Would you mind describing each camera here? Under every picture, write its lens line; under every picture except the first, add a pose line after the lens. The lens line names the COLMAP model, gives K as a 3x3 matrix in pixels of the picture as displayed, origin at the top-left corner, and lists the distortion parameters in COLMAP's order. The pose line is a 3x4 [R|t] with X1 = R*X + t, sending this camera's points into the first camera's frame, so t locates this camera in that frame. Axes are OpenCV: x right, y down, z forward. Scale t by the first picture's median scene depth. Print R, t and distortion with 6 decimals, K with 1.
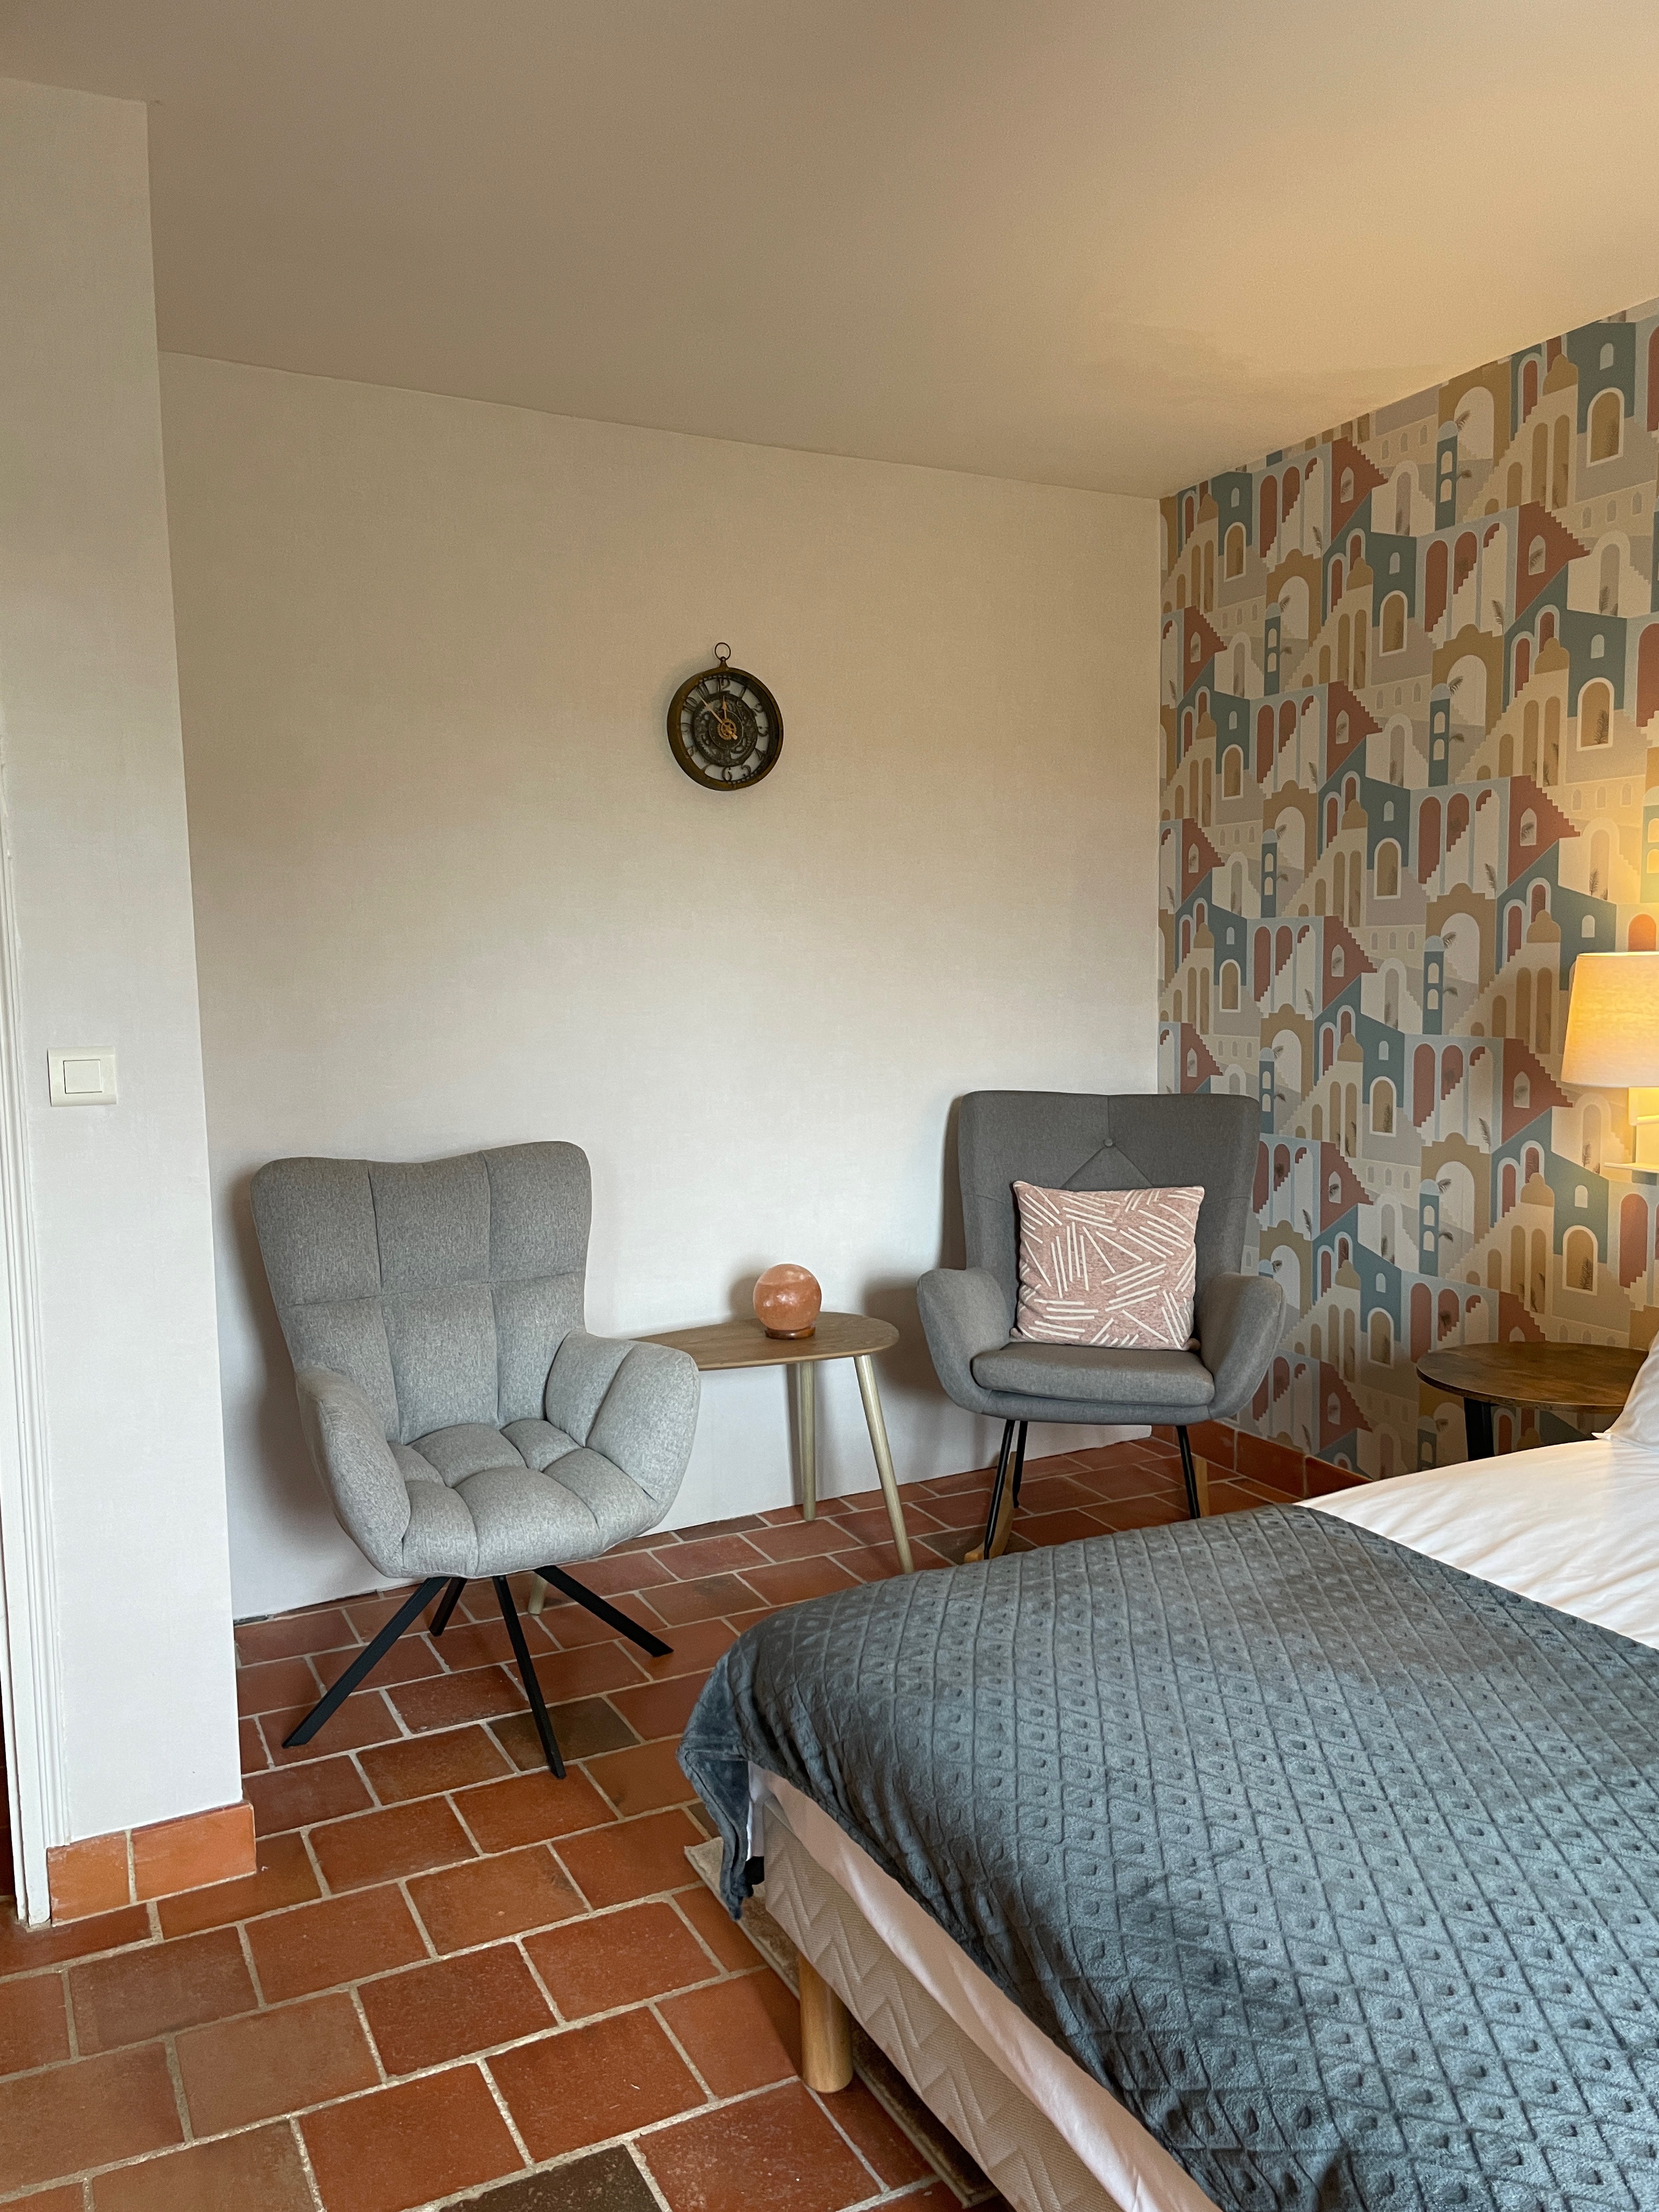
lens RADIAL K [[1708.9, 0, 844.1], [0, 1708.9, 1107.8], [0, 0, 1]] dist [0.114471, -0.177008]
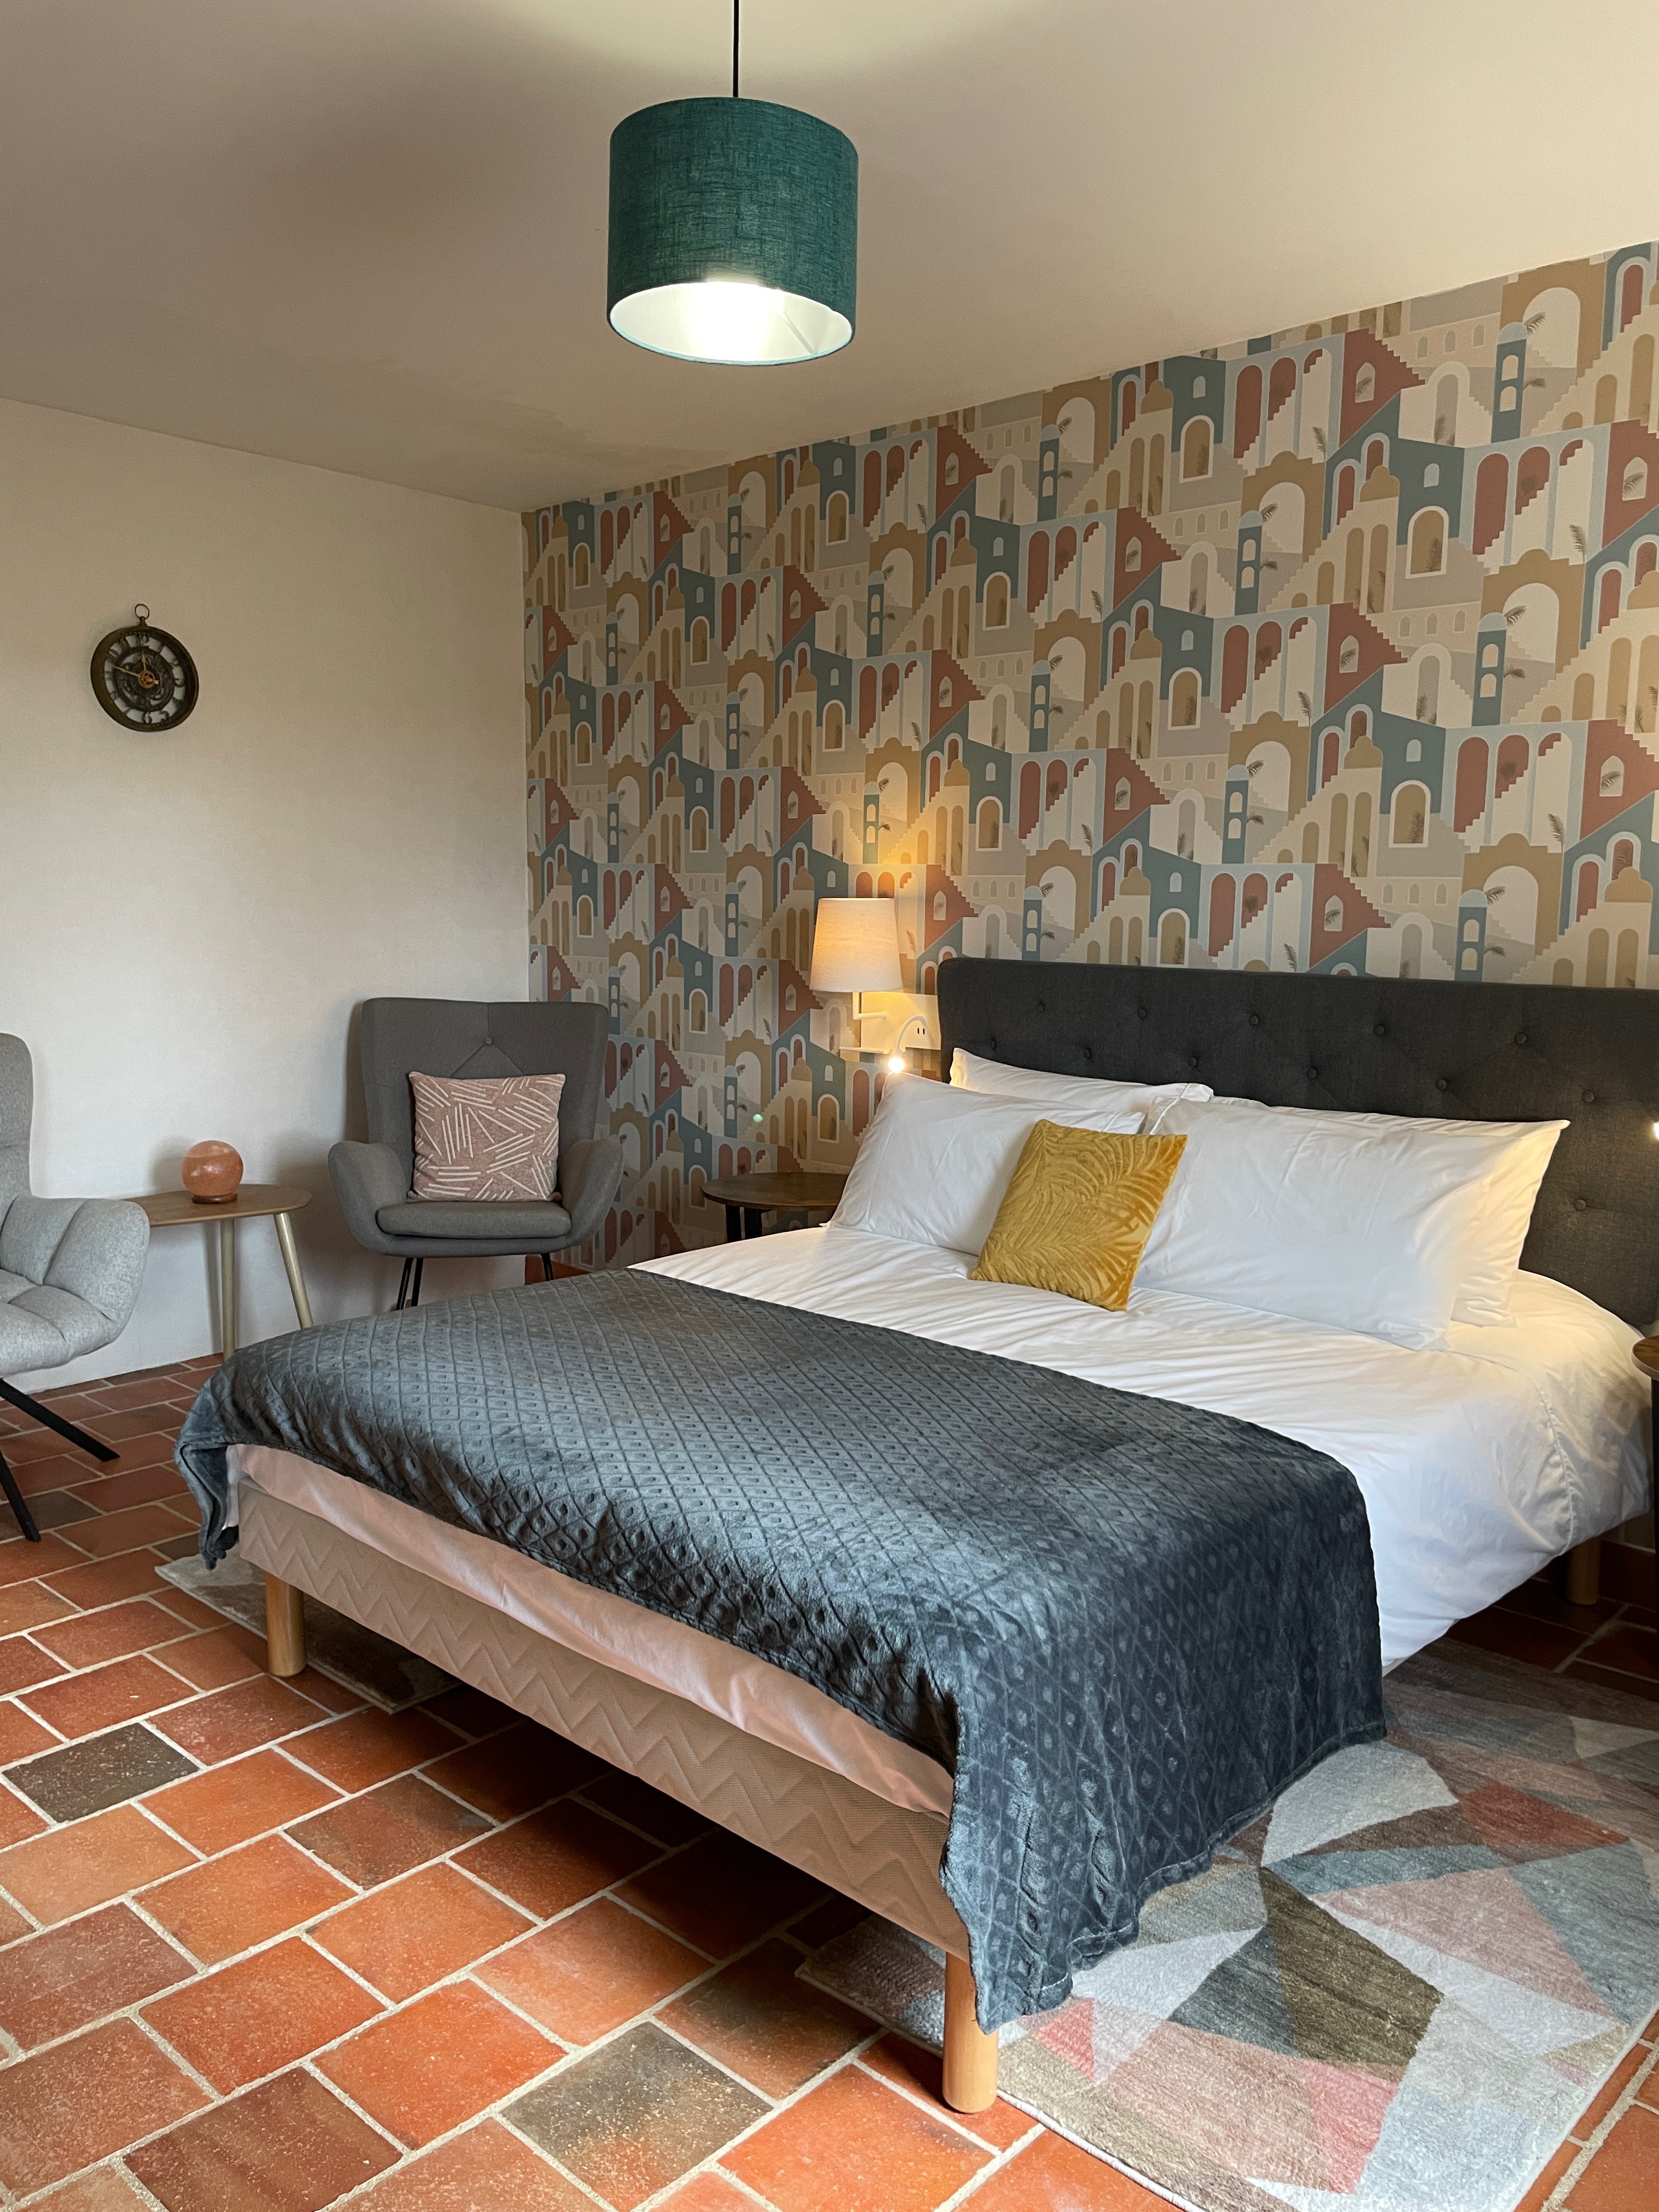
lens RADIAL K [[1708.9, 0, 844.1], [0, 1708.9, 1107.8], [0, 0, 1]] dist [0.114471, -0.177008]
pose [[0.937180, -0.013999, 0.348565, -0.040229], [0.001515, 0.999348, 0.036064, 0.026630], [-0.348843, -0.033271, 0.936591, -0.269533]]
